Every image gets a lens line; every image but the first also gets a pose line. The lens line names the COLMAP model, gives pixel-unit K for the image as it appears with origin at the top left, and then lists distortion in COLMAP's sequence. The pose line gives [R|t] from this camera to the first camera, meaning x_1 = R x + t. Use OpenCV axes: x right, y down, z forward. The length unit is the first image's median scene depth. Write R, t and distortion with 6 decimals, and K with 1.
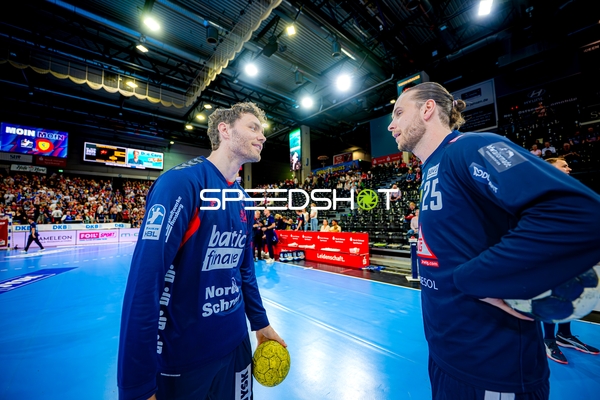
lens RADIAL K [[240.0, 0, 296.0], [0, 240.0, 199.2], [0, 0, 1]] dist [-0.015823, 0.000130]
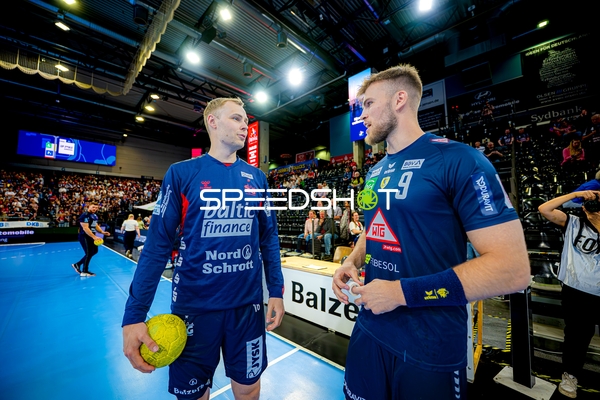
lens RADIAL K [[240.0, 0, 296.0], [0, 240.0, 199.2], [0, 0, 1]] dist [-0.015823, 0.000130]
pose [[0.997407, 0.015423, 0.070290, 0.153264], [-0.015499, 0.999880, 0.000537, 0.003127], [-0.070274, -0.001625, 0.997526, 0.046426]]
